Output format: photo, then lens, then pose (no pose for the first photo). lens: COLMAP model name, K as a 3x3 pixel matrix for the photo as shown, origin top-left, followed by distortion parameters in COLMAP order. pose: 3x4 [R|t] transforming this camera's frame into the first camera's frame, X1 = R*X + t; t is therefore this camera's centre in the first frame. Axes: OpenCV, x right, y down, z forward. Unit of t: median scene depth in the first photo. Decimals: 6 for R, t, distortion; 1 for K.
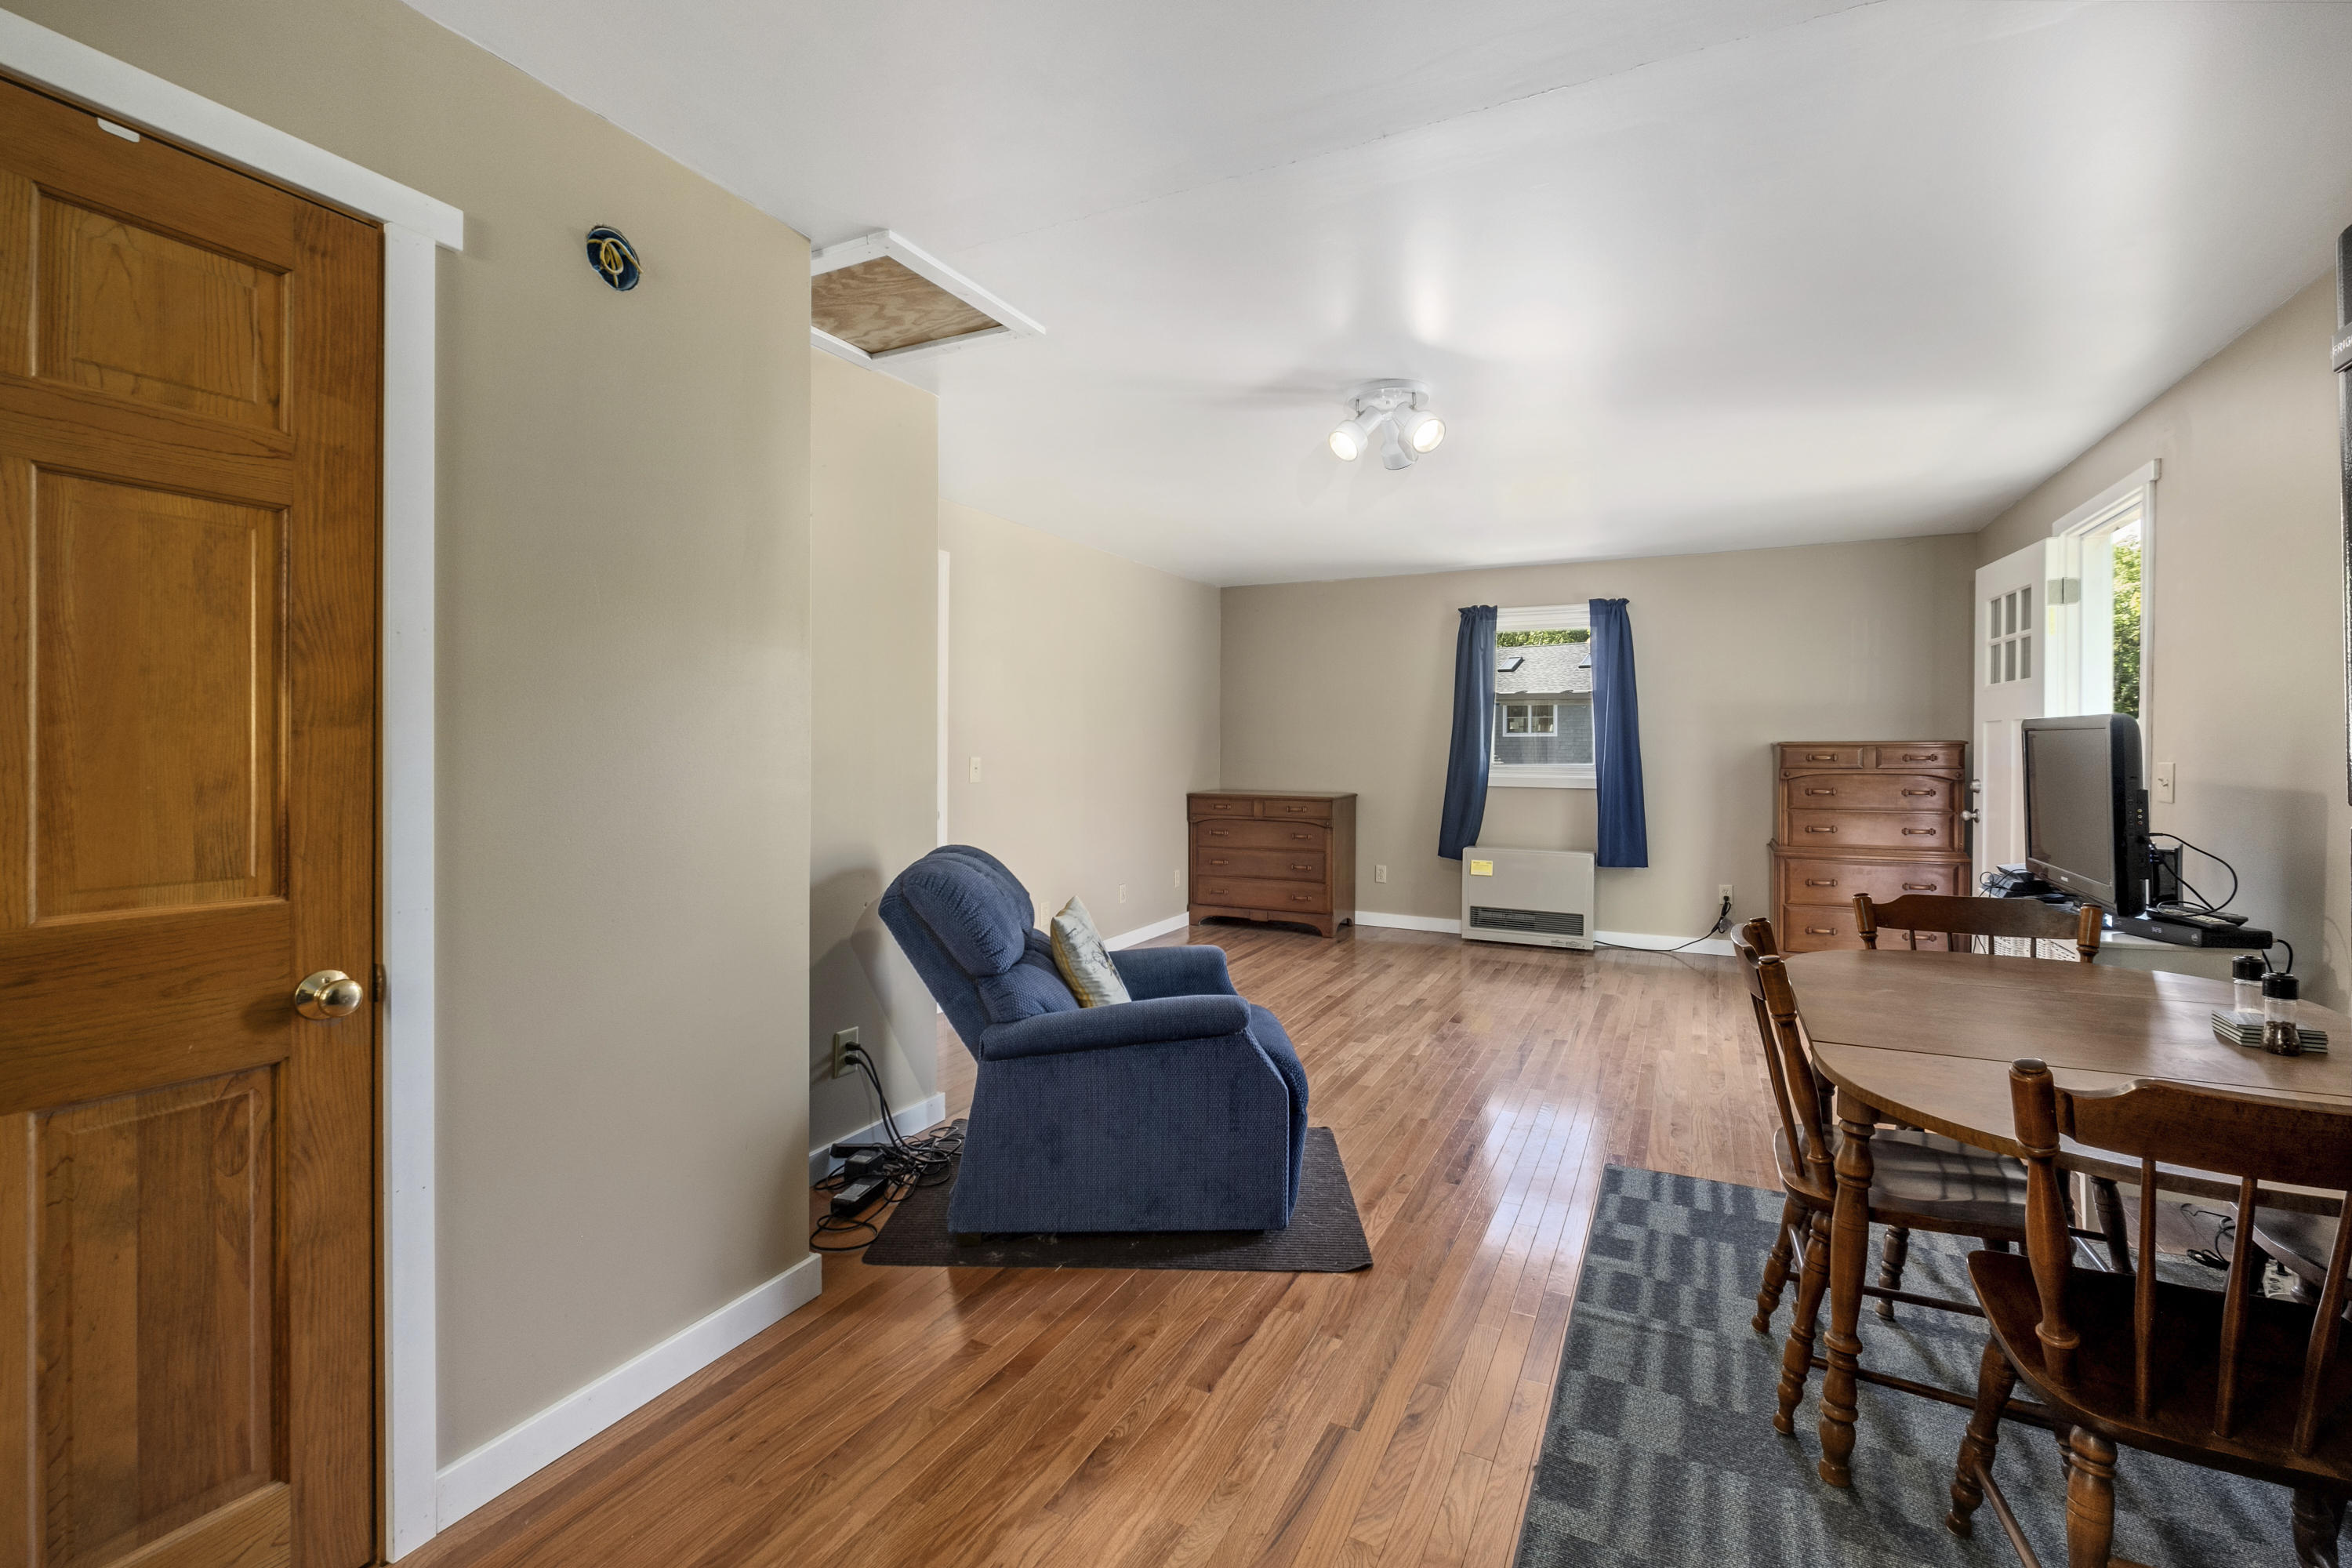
lens RADIAL K [[983.3, 0, 1222.8], [0, 983.3, 751.9], [0, 0, 1]] dist [-0.001817, -0.000692]
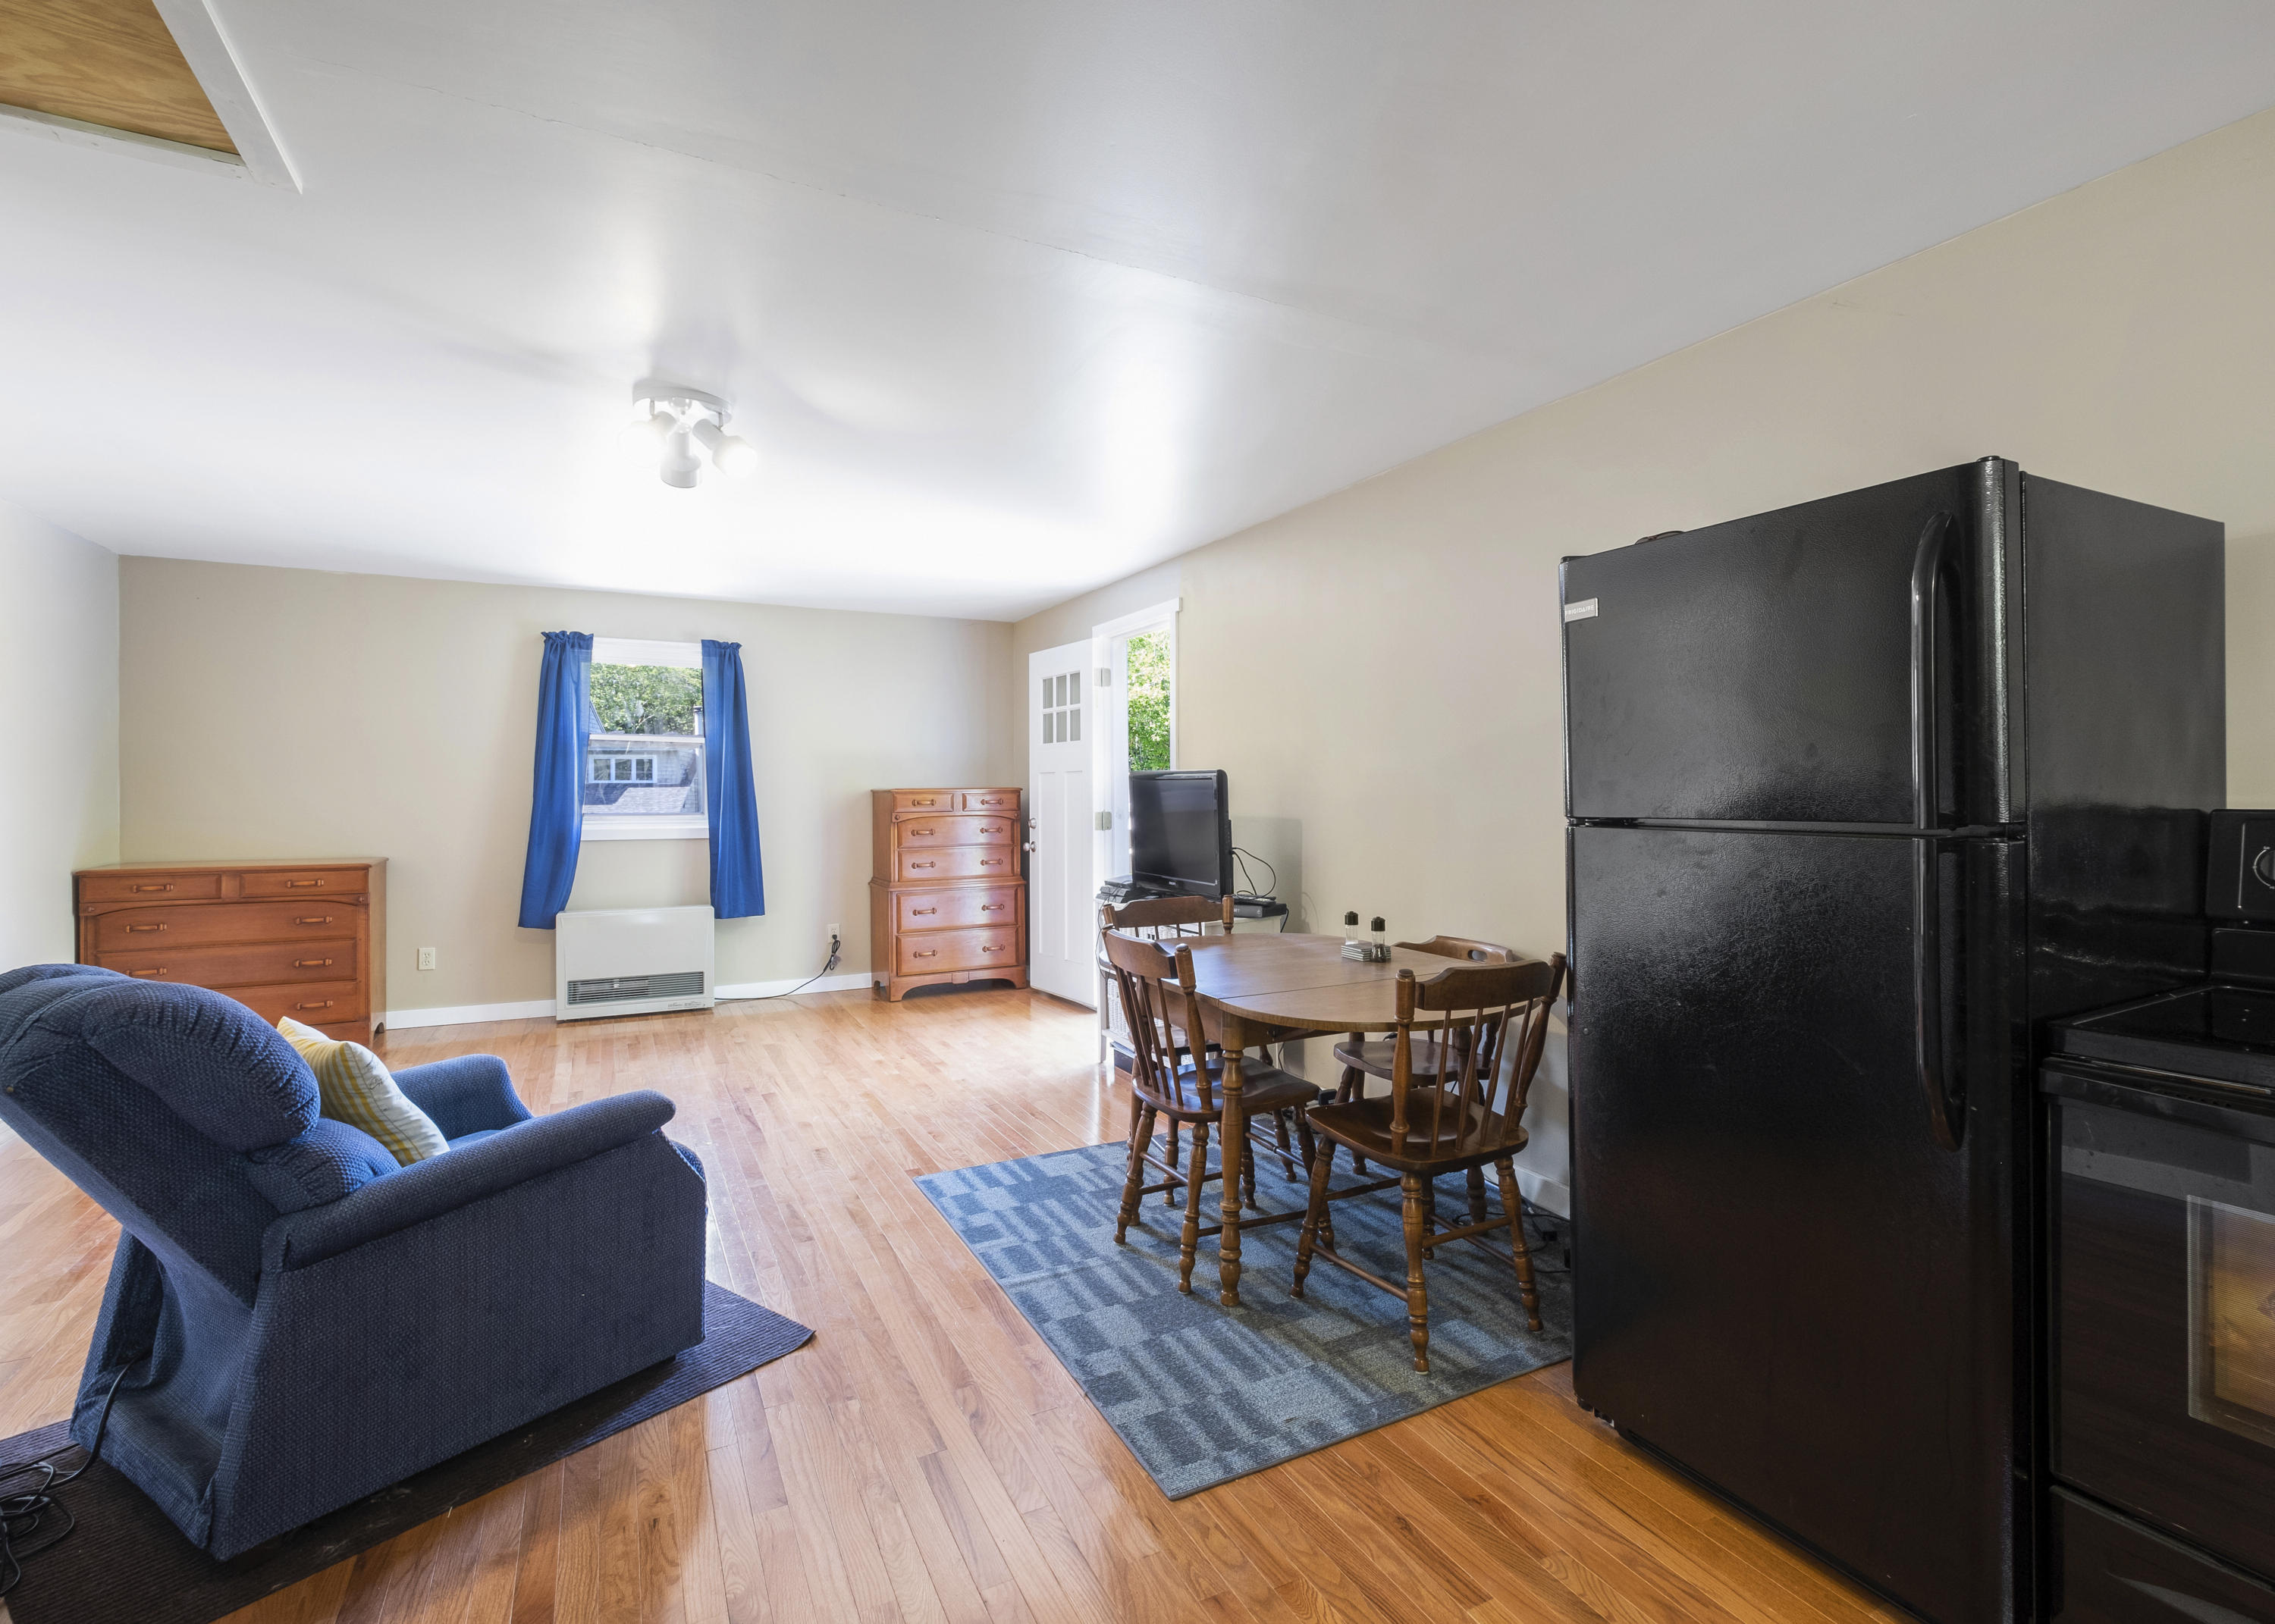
lens RADIAL K [[1052.3, 0, 1143.8], [0, 1052.3, 792.2], [0, 0, 1]] dist [0.003683, -0.000277]
pose [[0.607415, -0.003922, 0.794375, -0.397596], [0.009777, 0.999949, -0.002538, -0.001129], [-0.794324, 0.009308, 0.607423, 0.093895]]
